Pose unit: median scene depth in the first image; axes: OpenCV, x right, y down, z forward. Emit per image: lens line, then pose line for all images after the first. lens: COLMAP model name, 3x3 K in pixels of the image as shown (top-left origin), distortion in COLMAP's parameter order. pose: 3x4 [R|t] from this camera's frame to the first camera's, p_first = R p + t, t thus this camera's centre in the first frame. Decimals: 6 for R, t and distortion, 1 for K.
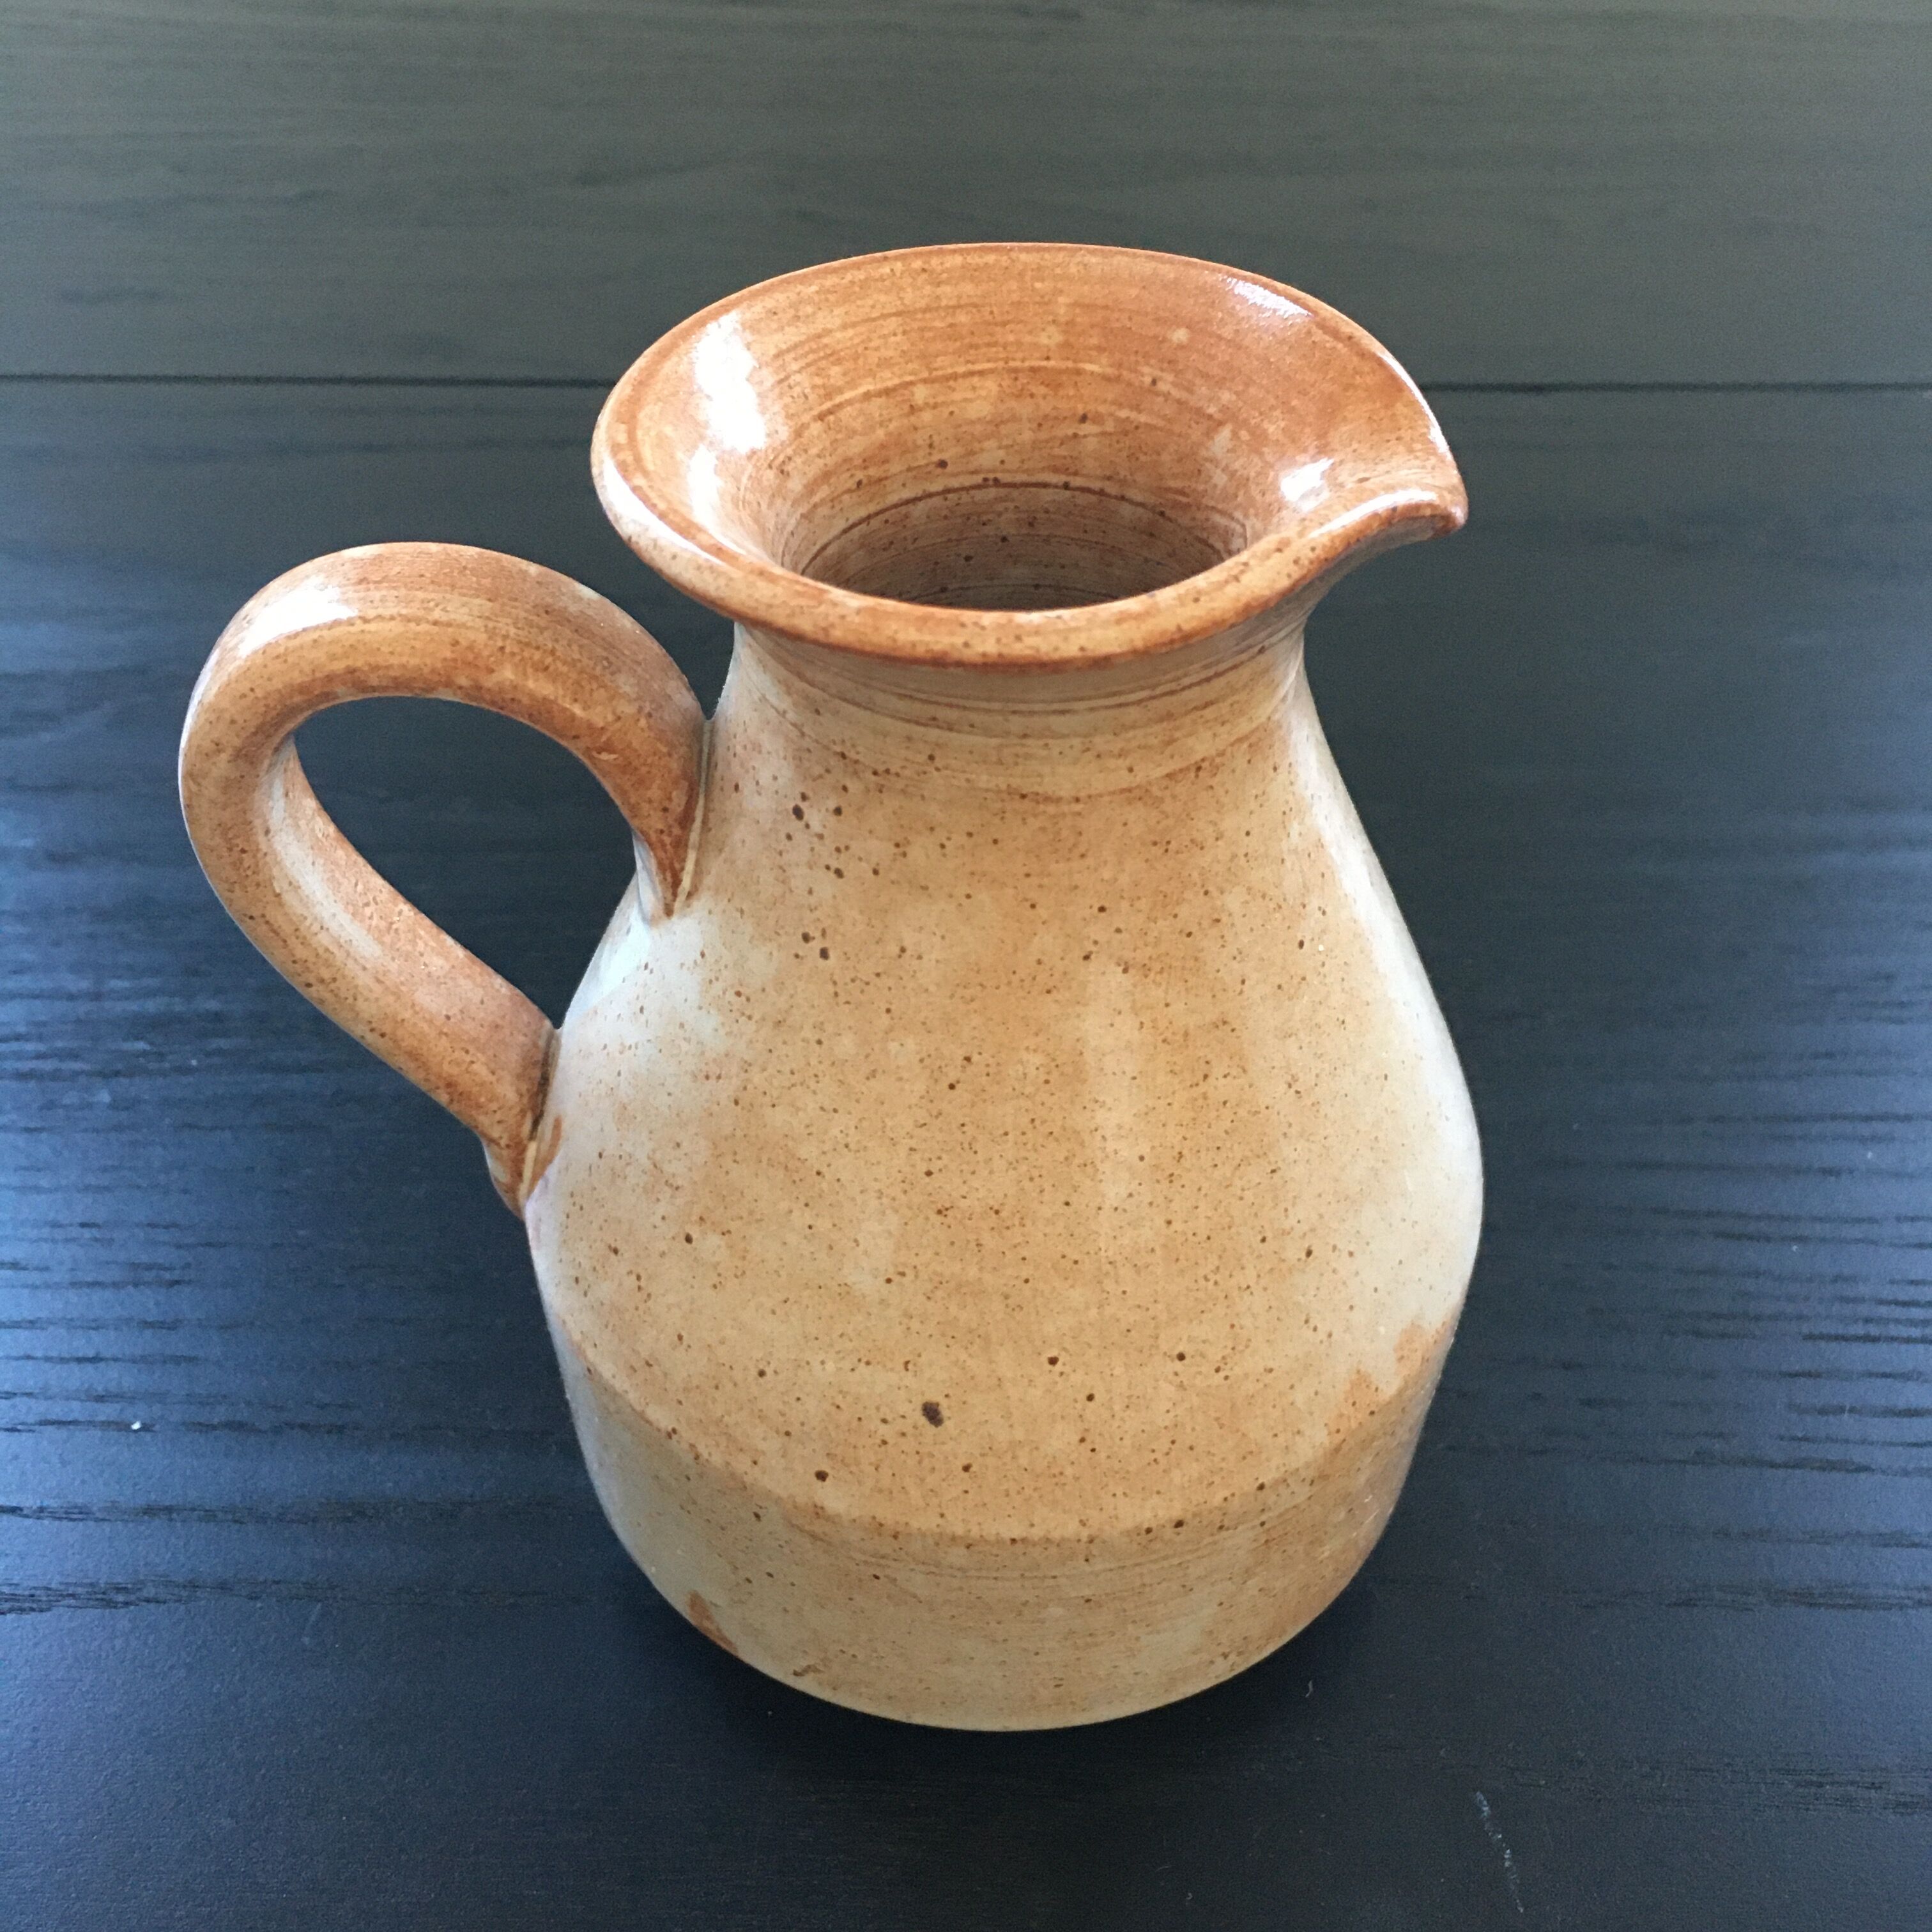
lens RADIAL K [[2176.8, 0, 1001.7], [0, 2176.8, 971.9], [0, 0, 1]] dist [0.007776, -0.000145]
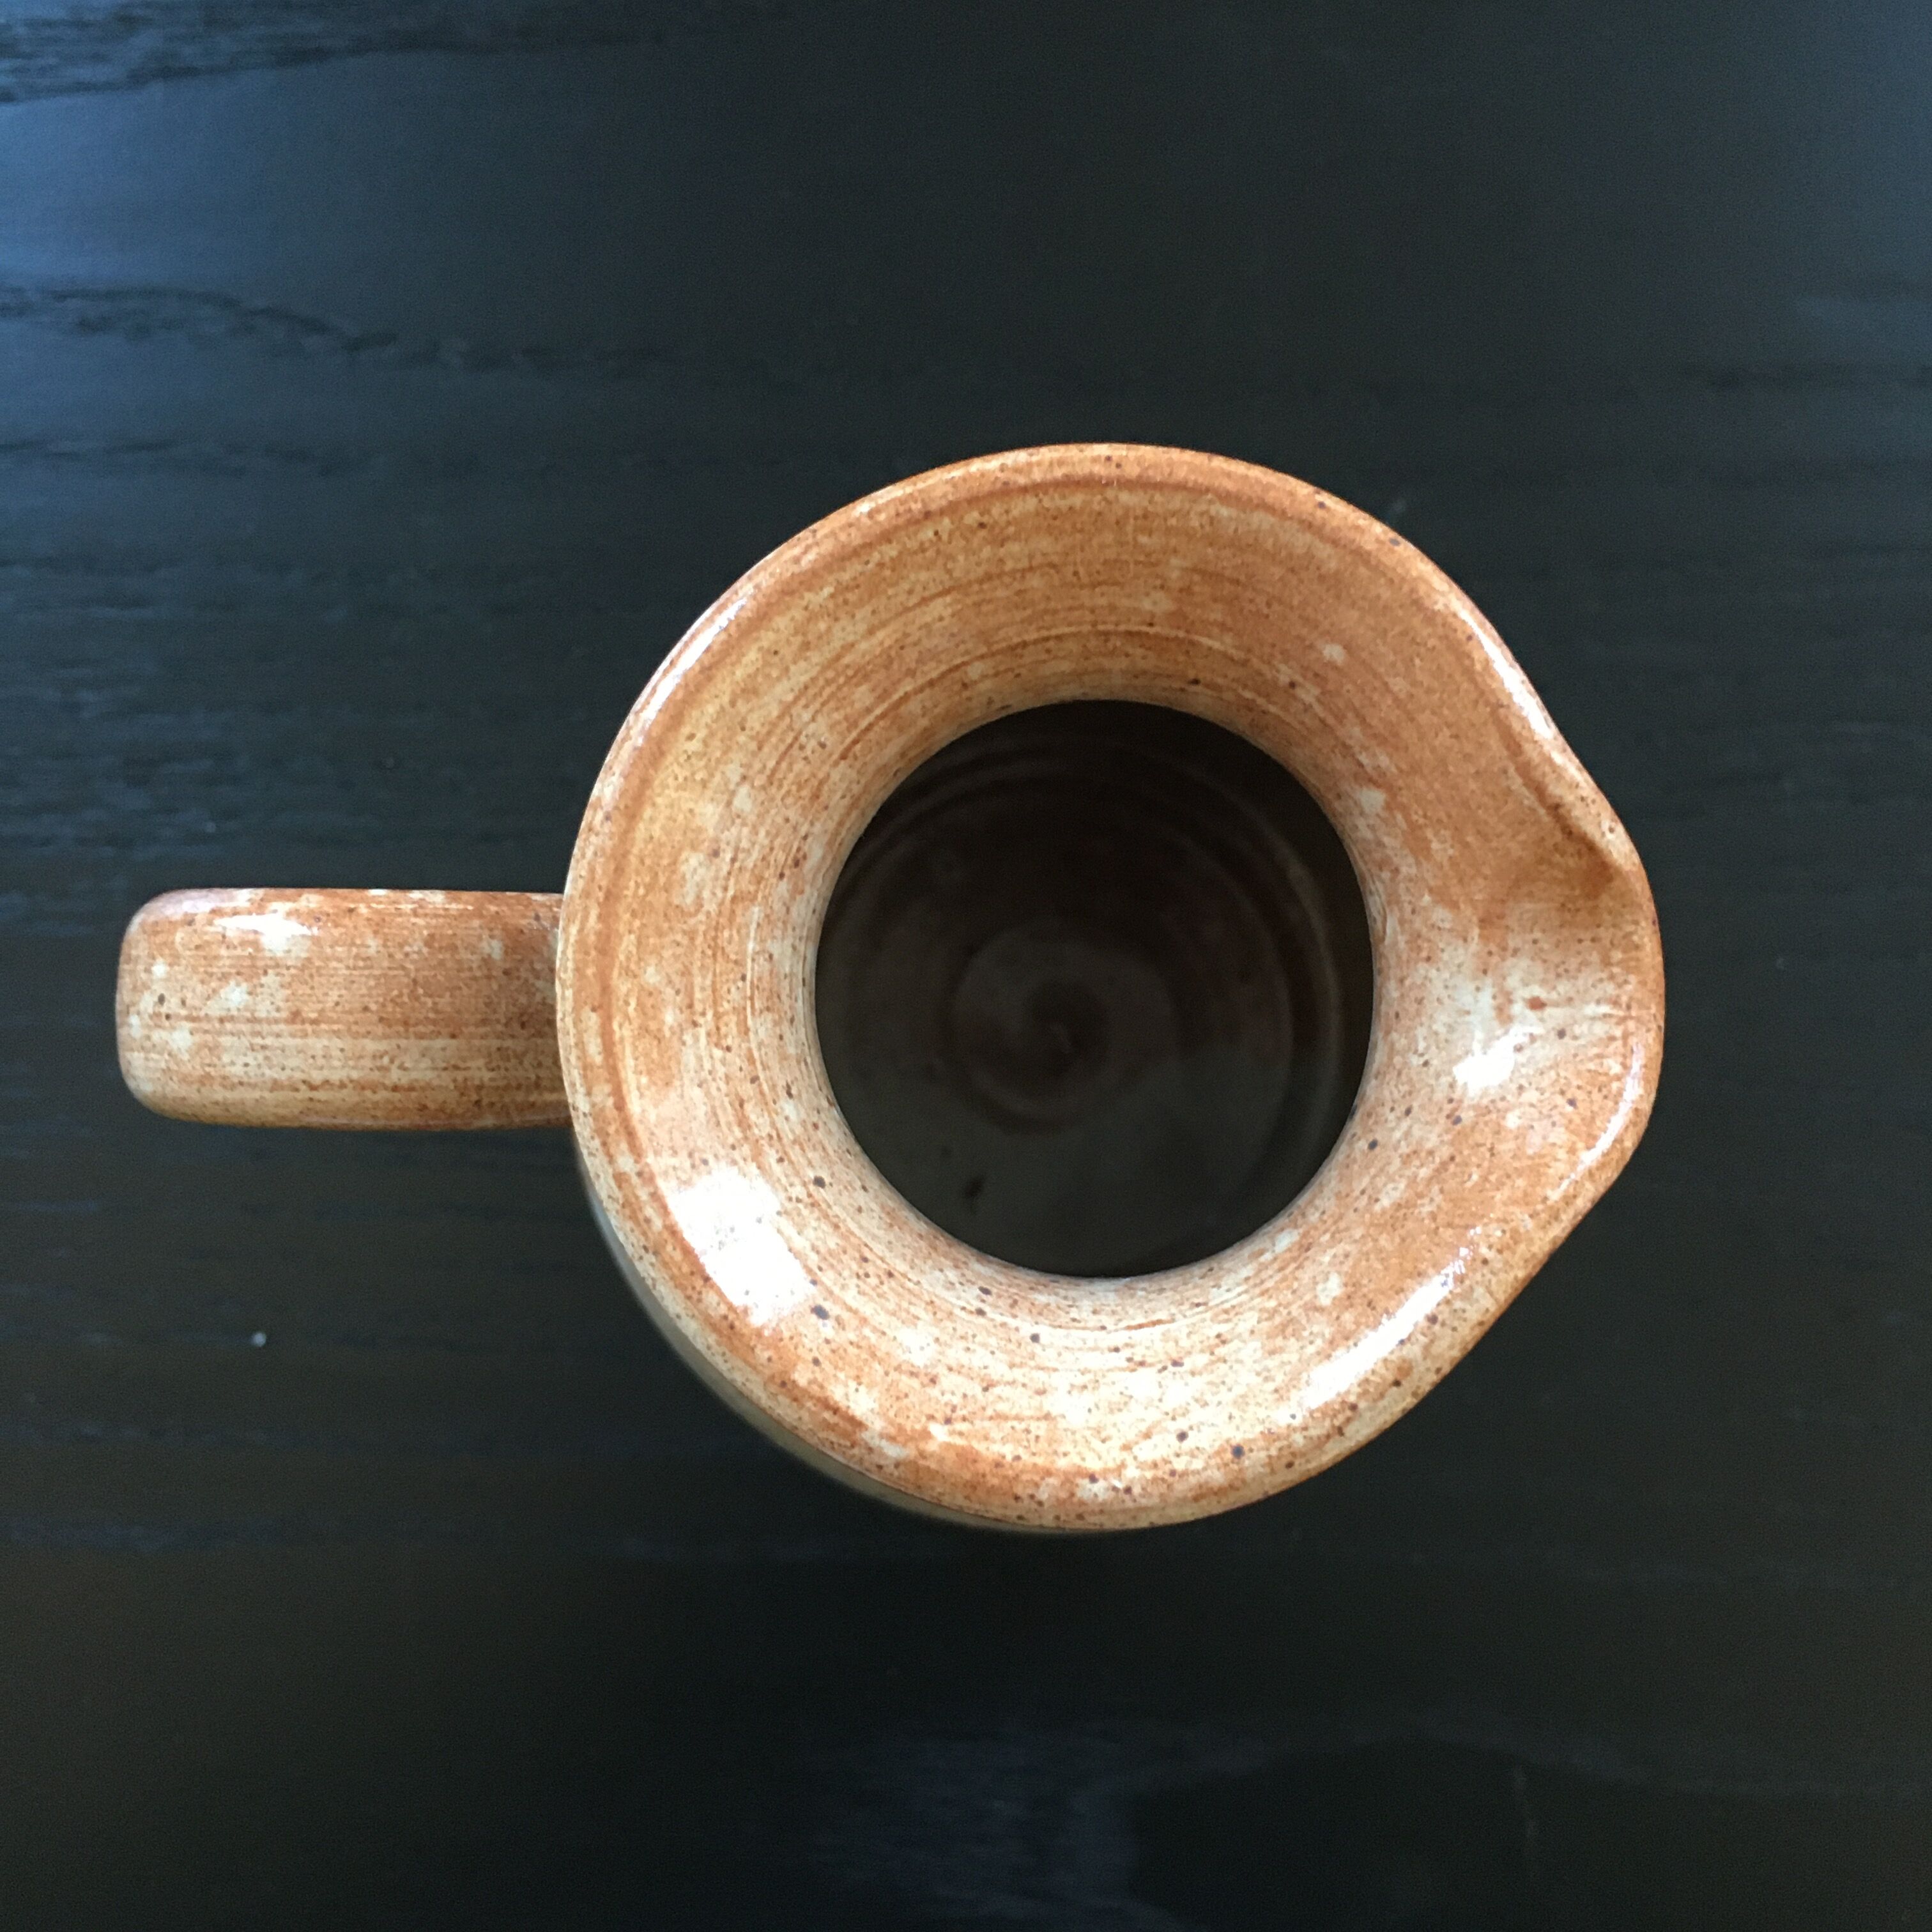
lens RADIAL K [[2176.8, 0, 1001.7], [0, 2176.8, 971.9], [0, 0, 1]] dist [0.007776, -0.000145]
pose [[0.999275, 0.032959, -0.019070, -0.011146], [-0.011024, 0.729766, 0.683608, -0.701147], [0.036447, -0.682902, 0.729600, 0.390513]]
